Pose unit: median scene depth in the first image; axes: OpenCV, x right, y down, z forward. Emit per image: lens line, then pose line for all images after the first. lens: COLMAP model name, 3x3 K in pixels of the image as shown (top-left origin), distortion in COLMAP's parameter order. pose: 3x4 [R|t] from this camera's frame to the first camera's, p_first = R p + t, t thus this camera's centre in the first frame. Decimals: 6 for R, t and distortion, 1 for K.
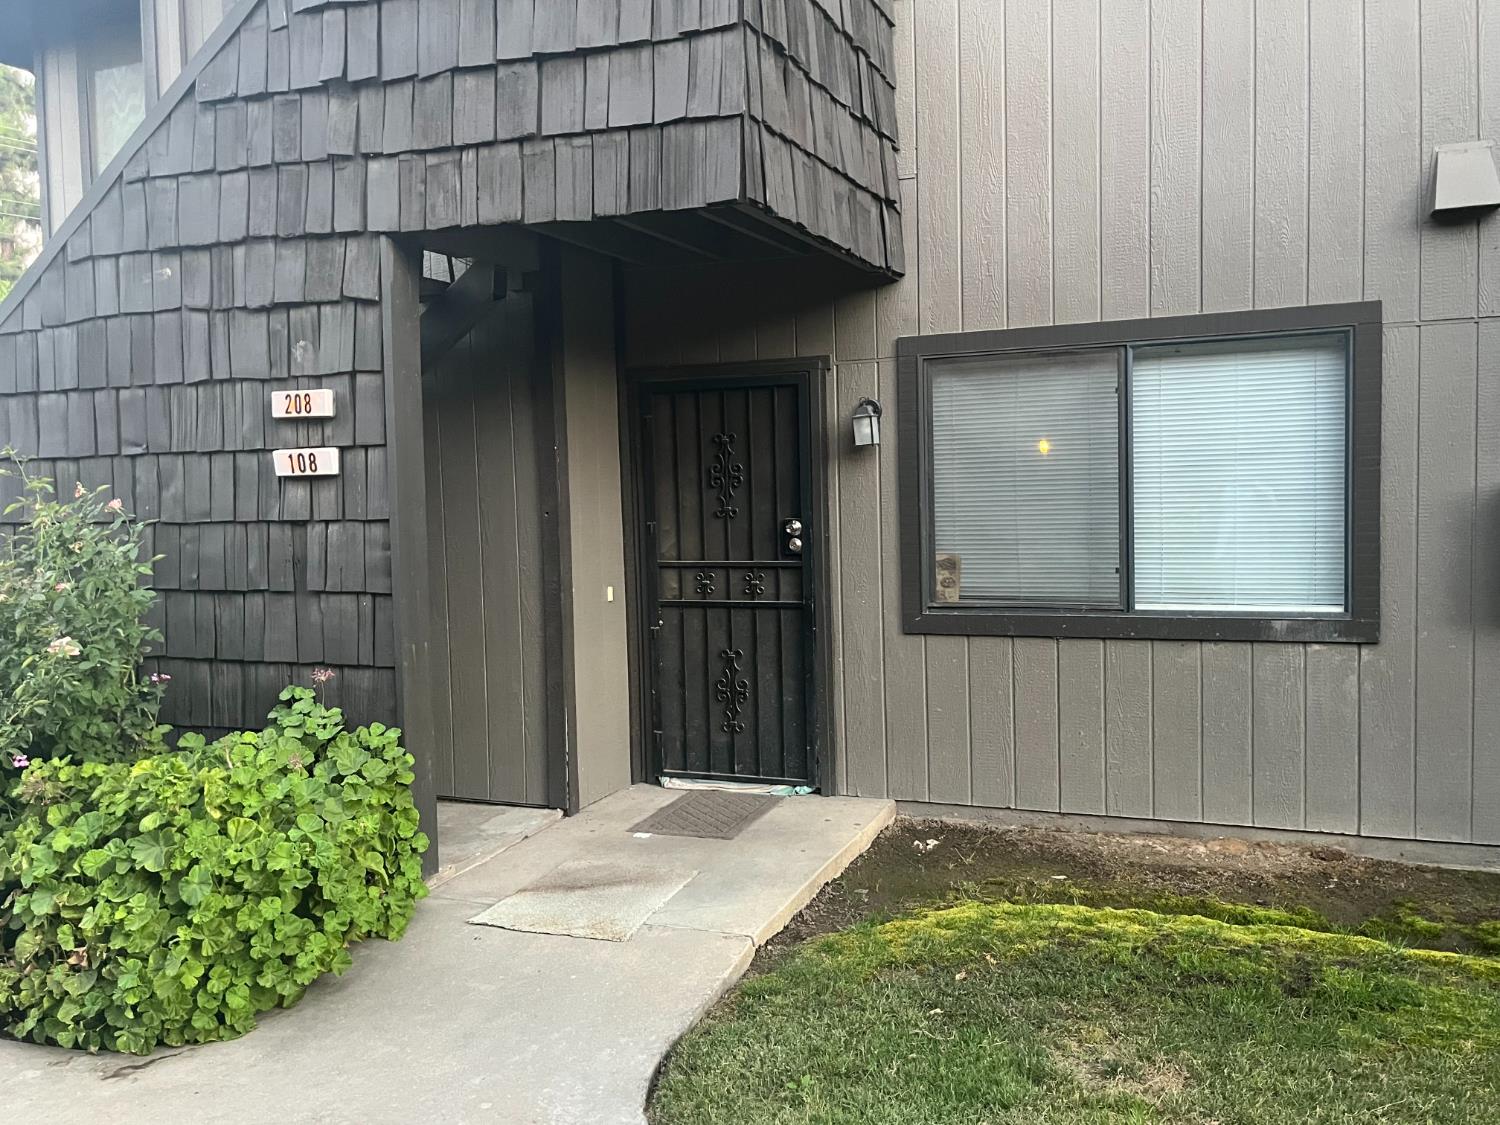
lens RADIAL K [[1239.6, 0, 754.4], [0, 1239.6, 565.4], [0, 0, 1]] dist [0.044383, -0.066143]
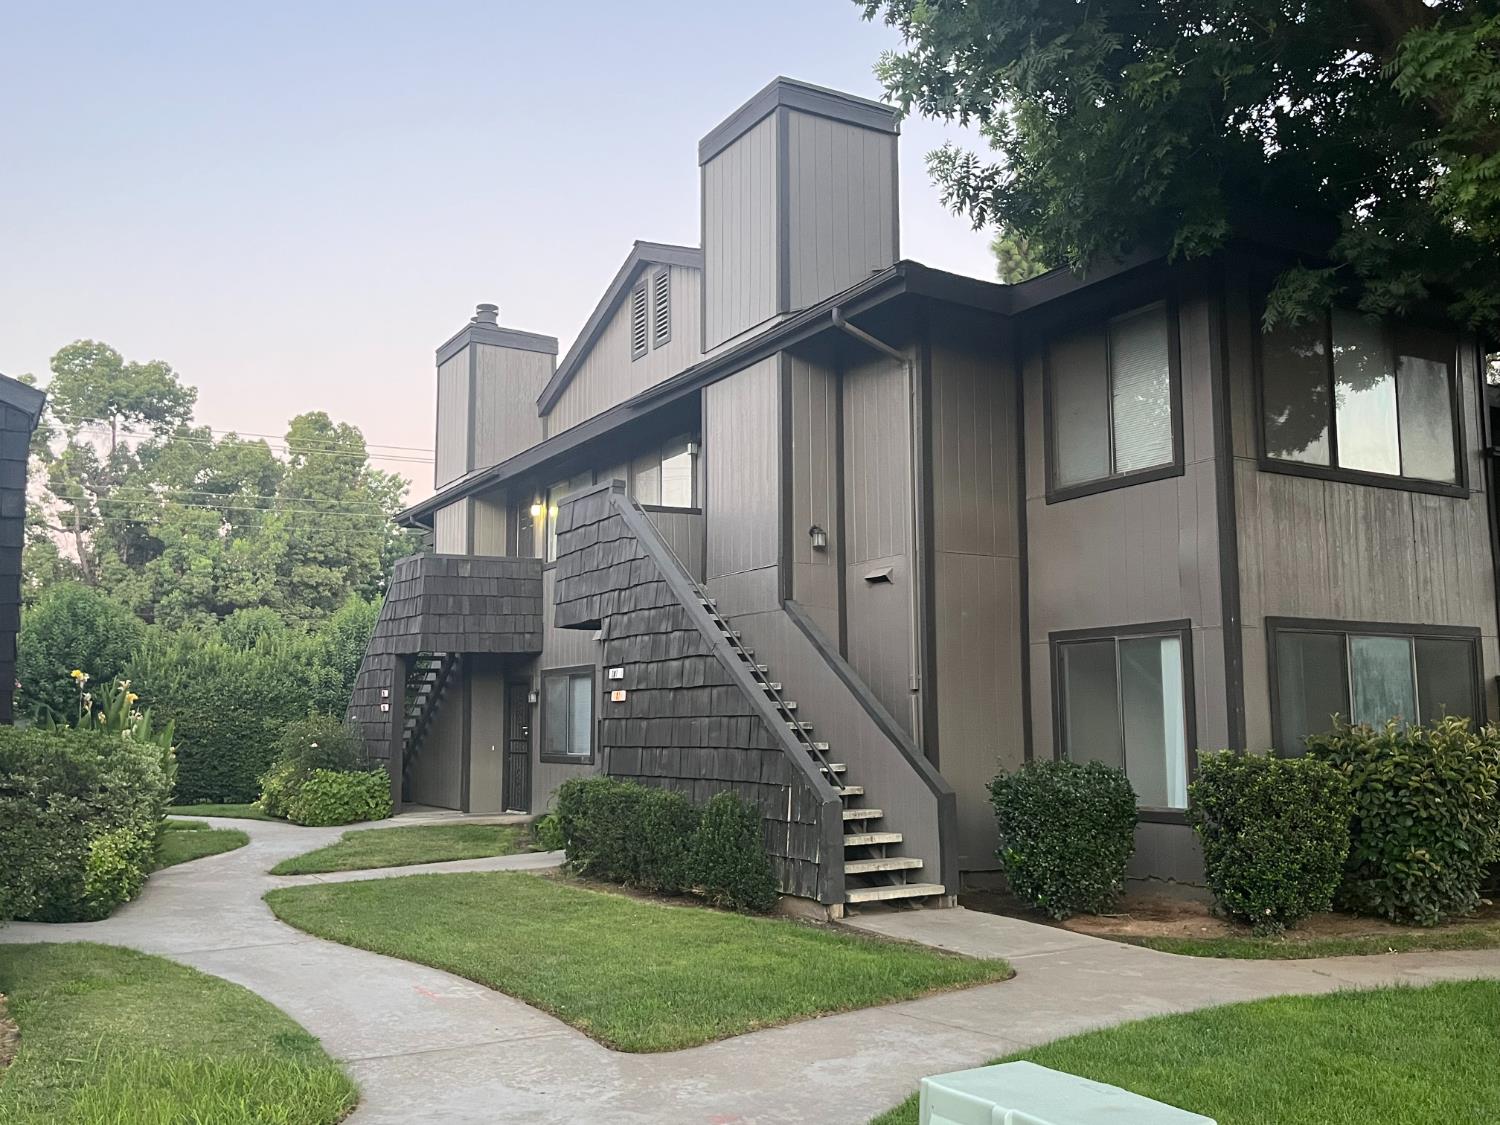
lens RADIAL K [[1320.3, 0, 755.0], [0, 1320.3, 562.0], [0, 0, 1]] dist [0.011898, 0.001004]
pose [[0.798939, -0.054102, -0.598973, 3.255171], [-0.049544, 0.986639, -0.155203, 0.059114], [0.599367, 0.153674, 0.785585, -1.772827]]
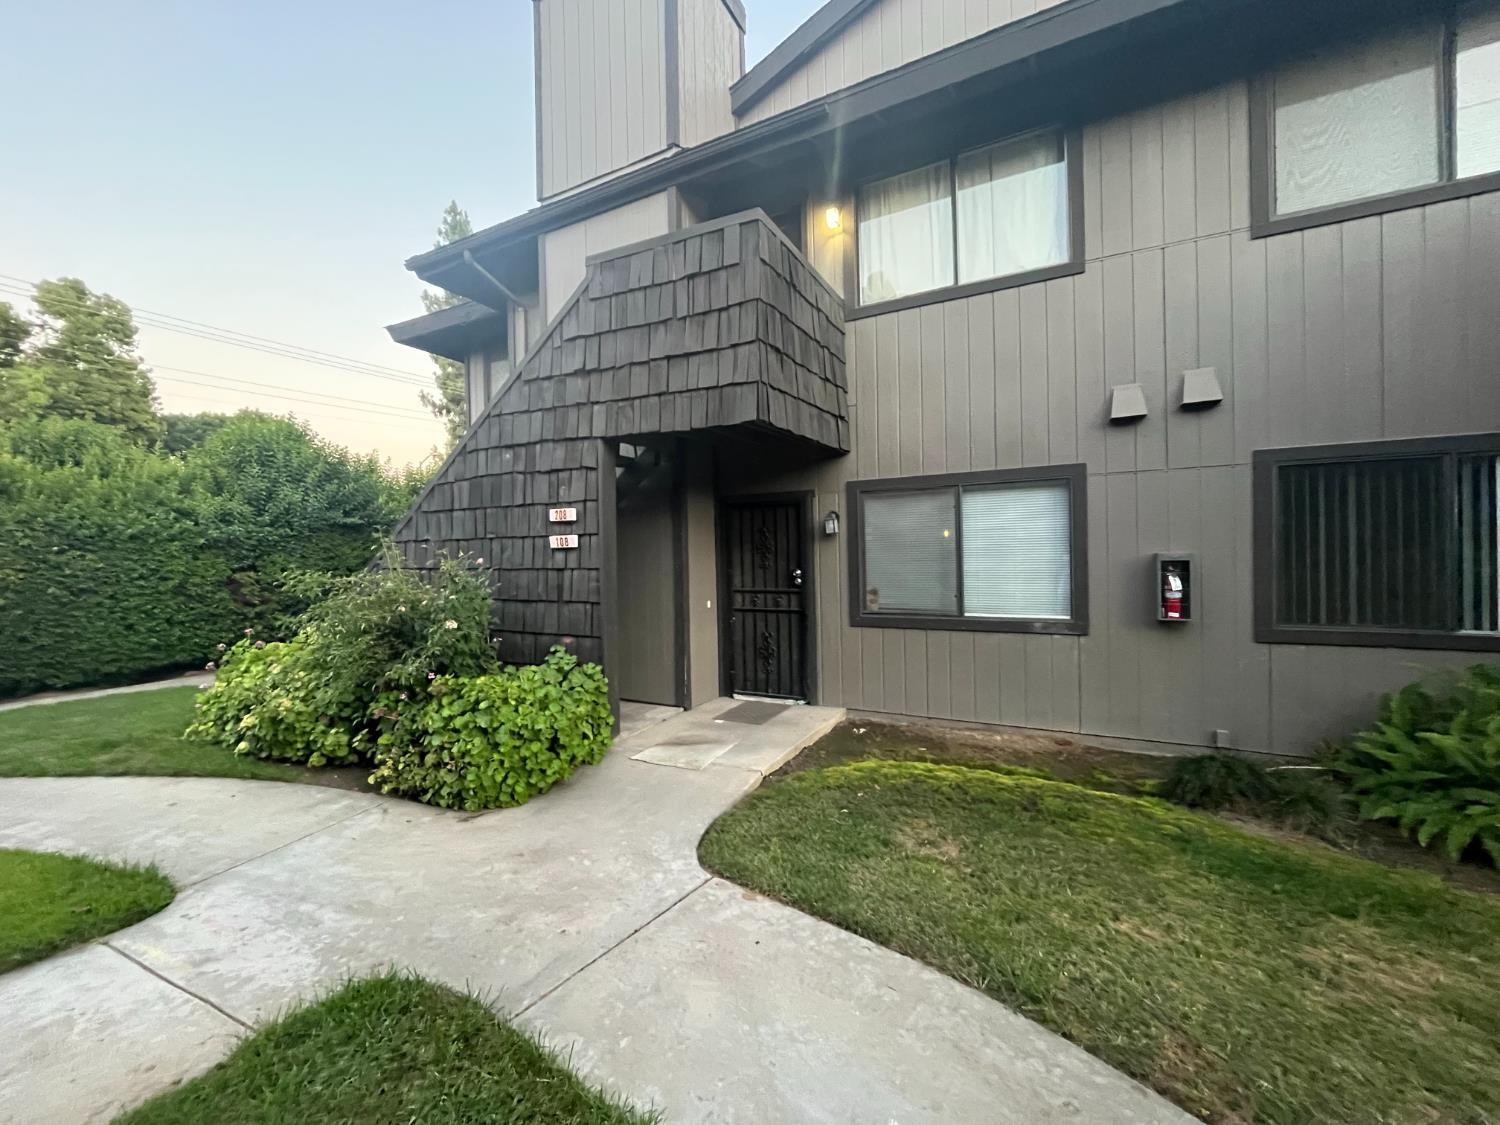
lens RADIAL K [[622.4, 0, 749.4], [0, 622.4, 560.0], [0, 0, 1]] dist [-0.000967, -0.000261]
pose [[0.994026, 0.006328, -0.108956, 0.081492], [-0.011706, 0.998741, -0.048785, -0.001454], [0.108510, 0.049769, 0.992849, -0.043438]]
